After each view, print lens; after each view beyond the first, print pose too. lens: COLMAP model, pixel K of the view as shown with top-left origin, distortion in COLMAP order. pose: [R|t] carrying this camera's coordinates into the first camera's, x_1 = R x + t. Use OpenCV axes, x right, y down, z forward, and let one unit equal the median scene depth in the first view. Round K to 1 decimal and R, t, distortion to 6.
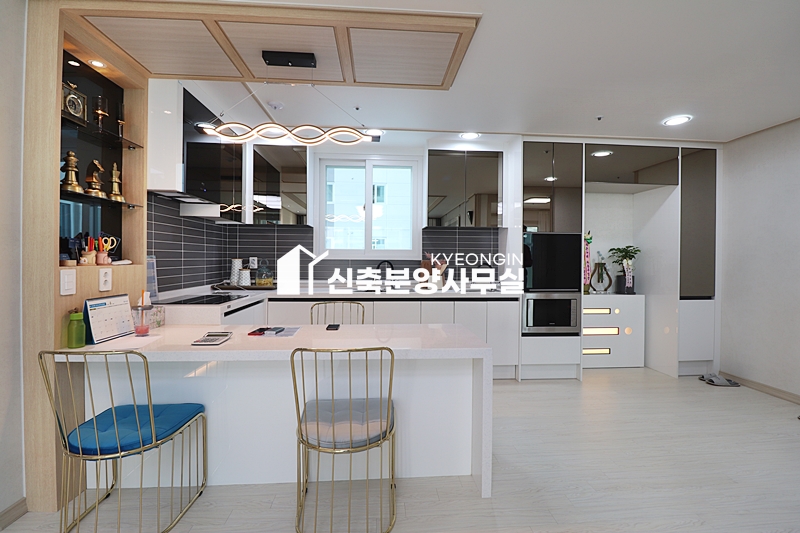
lens RADIAL K [[369.4, 0, 407.7], [0, 369.4, 261.1], [0, 0, 1]] dist [-0.008498, -0.008638]
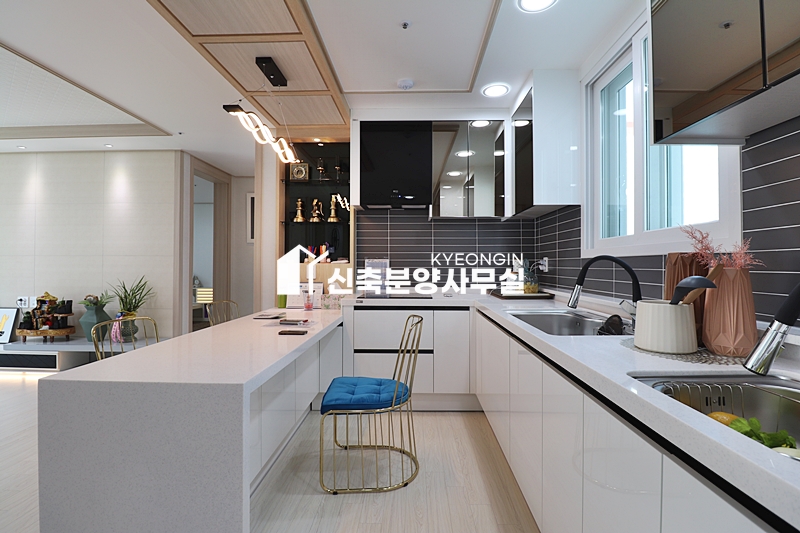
lens RADIAL K [[369.4, 0, 406.4], [0, 369.4, 260.1], [0, 0, 1]] dist [-0.008498, -0.008638]
pose [[-0.097306, -0.019610, -0.995061, 0.405550], [-0.007216, 0.999793, -0.018997, 0.014044], [0.995228, 0.005332, -0.097428, 0.851157]]
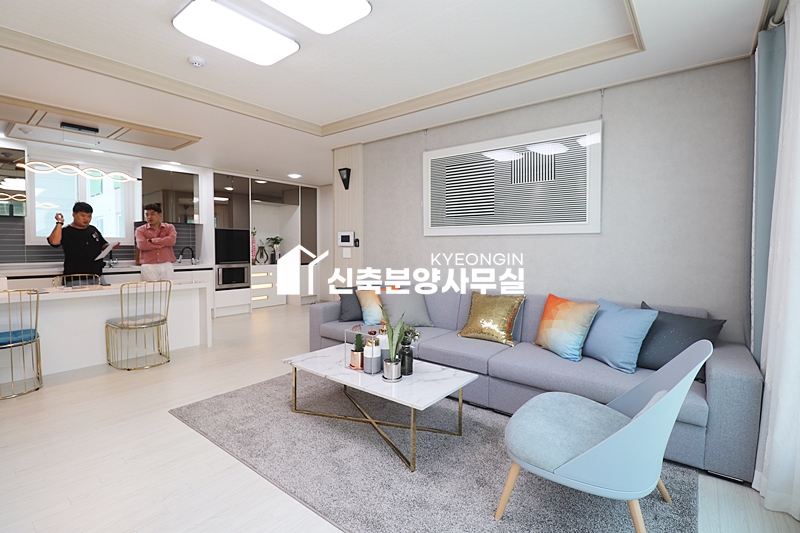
lens RADIAL K [[369.4, 0, 412.2], [0, 369.4, 258.4], [0, 0, 1]] dist [-0.008498, -0.008638]
pose [[0.663945, -0.030689, 0.747151, -0.324312], [0.006184, 0.999349, 0.035552, 0.004611], [-0.747756, -0.018984, 0.663703, -0.735051]]
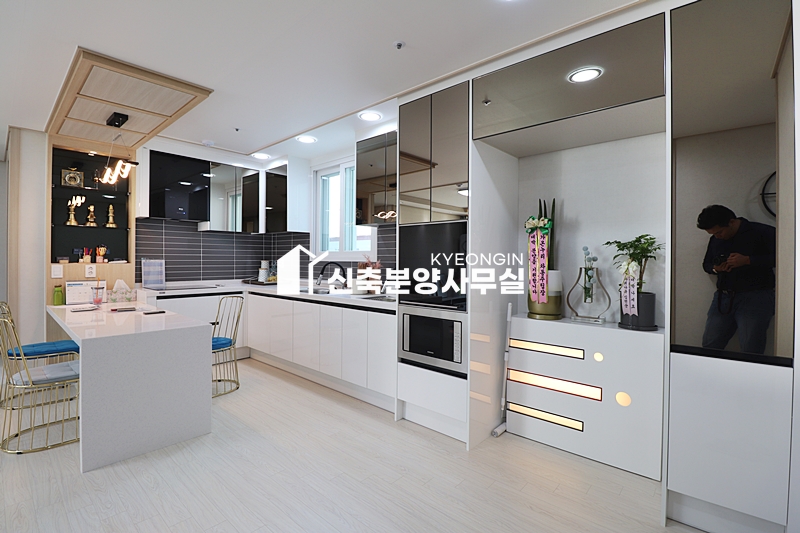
lens RADIAL K [[369.4, 0, 406.8], [0, 369.4, 262.1], [0, 0, 1]] dist [-0.008498, -0.008638]
pose [[0.698539, 0.003297, -0.715564, 0.840634], [-0.006763, 0.999975, -0.001995, -0.000555], [0.715540, 0.006233, 0.698544, 0.463989]]
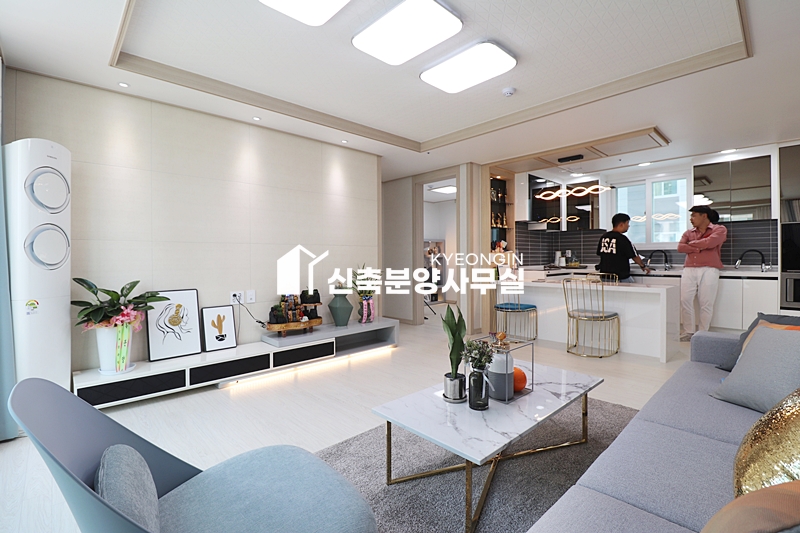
lens RADIAL K [[369.4, 0, 405.1], [0, 369.4, 263.1], [0, 0, 1]] dist [-0.008498, -0.008638]
pose [[0.632586, -0.002017, -0.774488, 0.437296], [0.007219, 0.999969, 0.003293, 0.039522], [0.774457, -0.007674, 0.632581, -0.678322]]
